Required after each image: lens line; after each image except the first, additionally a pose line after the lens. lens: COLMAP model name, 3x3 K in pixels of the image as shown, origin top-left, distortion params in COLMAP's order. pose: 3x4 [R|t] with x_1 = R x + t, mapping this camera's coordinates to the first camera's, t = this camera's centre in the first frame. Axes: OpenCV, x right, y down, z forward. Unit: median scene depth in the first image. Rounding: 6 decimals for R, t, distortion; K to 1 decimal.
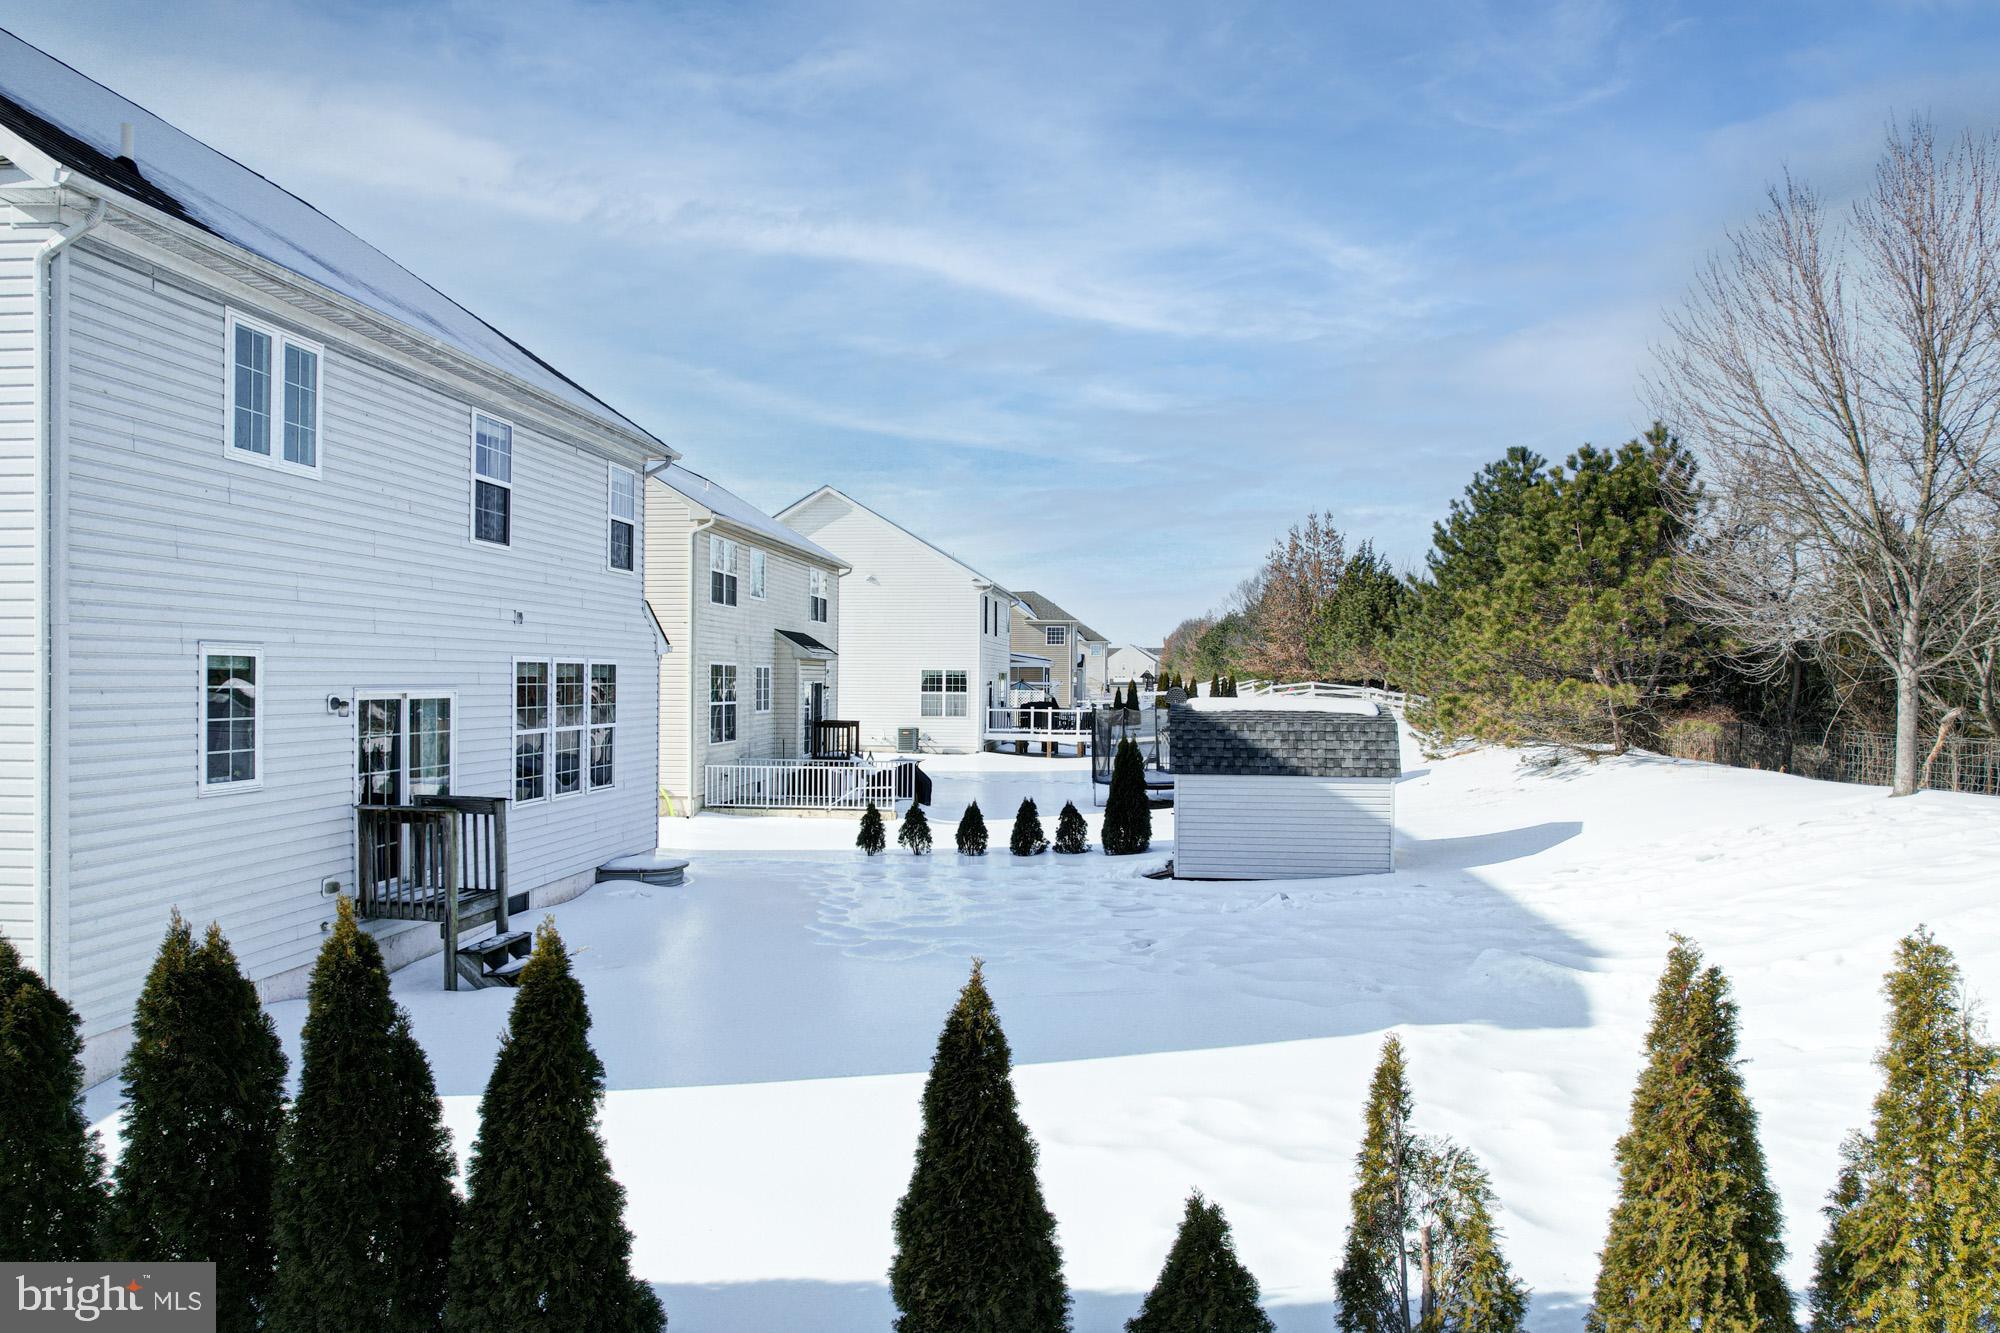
lens RADIAL K [[1282.2, 0, 993.1], [0, 1282.2, 688.1], [0, 0, 1]] dist [-0.061455, 0.057862]
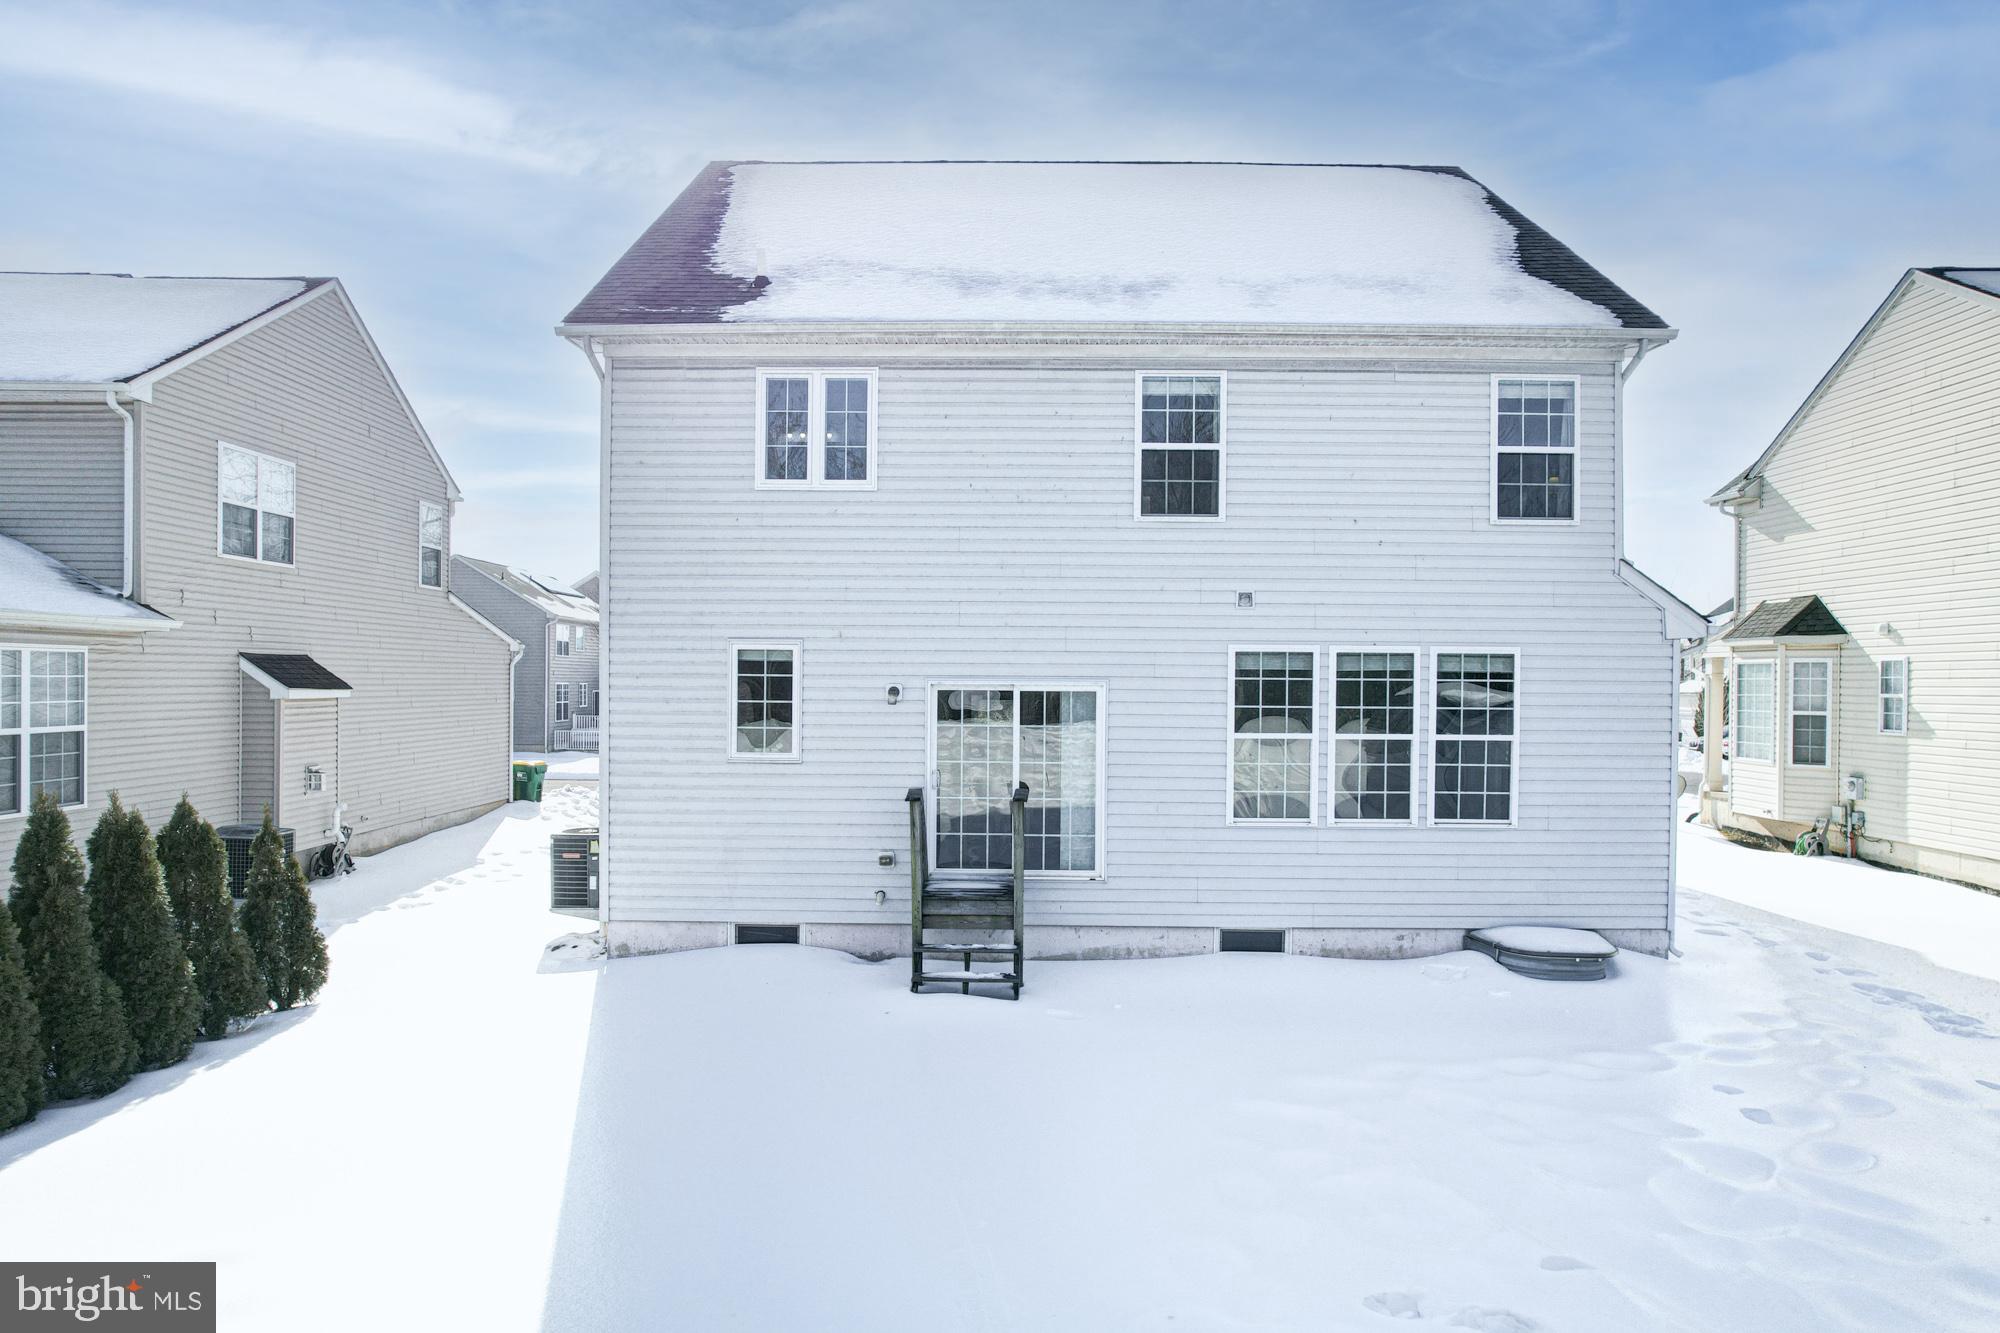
lens RADIAL K [[1243.7, 0, 989.1], [0, 1243.7, 693.5], [0, 0, 1]] dist [-0.034109, 0.002914]
pose [[0.114453, -0.001074, -0.993428, 0.418756], [-0.014238, 0.999895, -0.002721, 0.011591], [0.993327, 0.014456, 0.114426, 0.728739]]
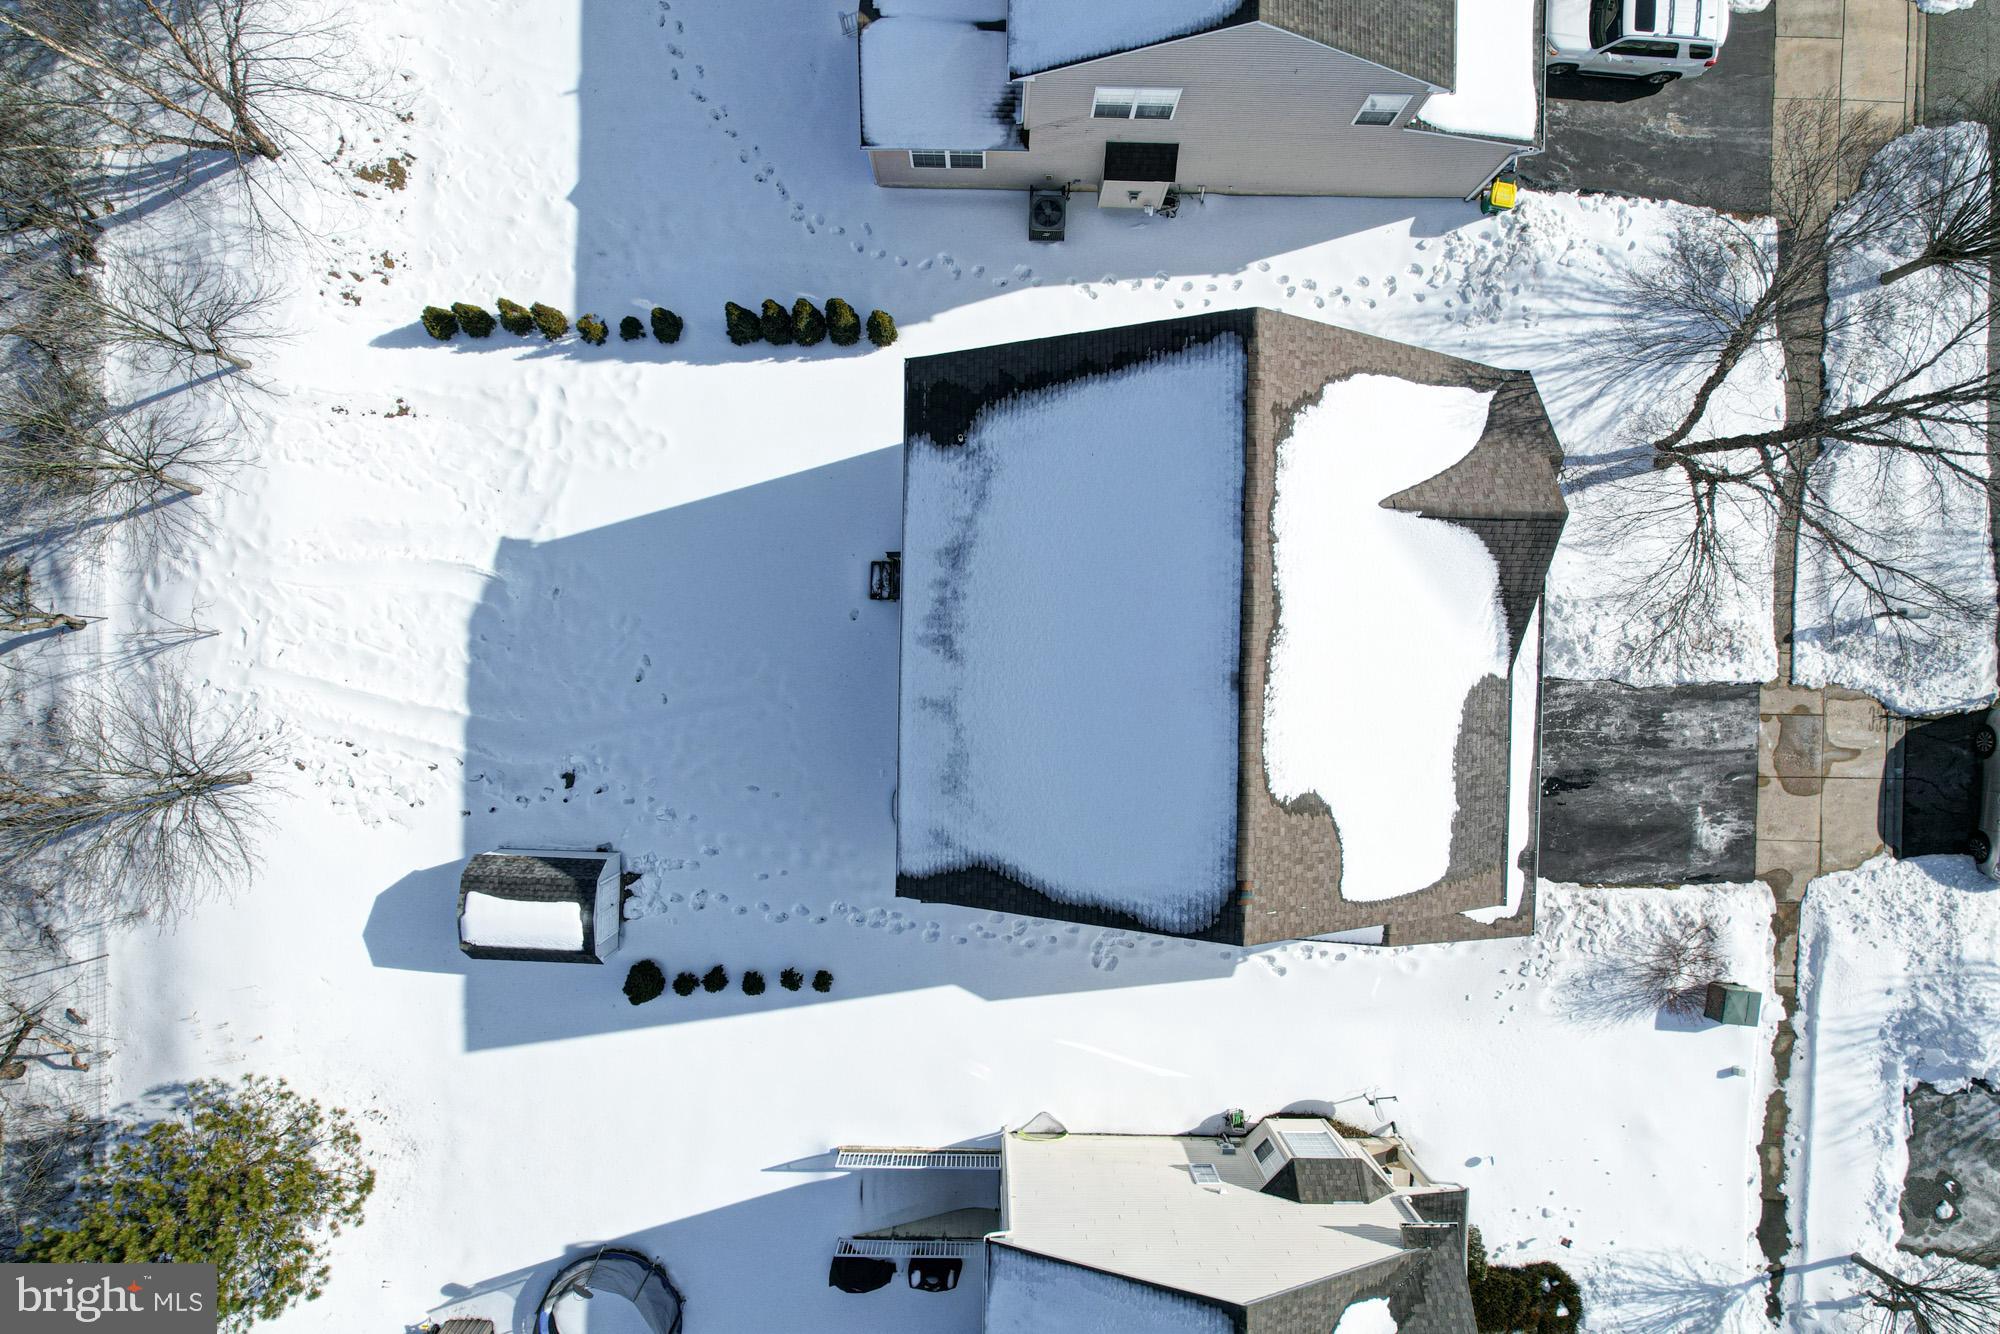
lens RADIAL K [[1282.2, 0, 993.1], [0, 1282.2, 688.6], [0, 0, 1]] dist [-0.061455, 0.057862]
pose [[-0.994007, 0.108512, -0.013241, -0.439126], [-0.015592, -0.020842, 0.999661, -1.929012], [0.108199, 0.993877, 0.022409, 0.948102]]
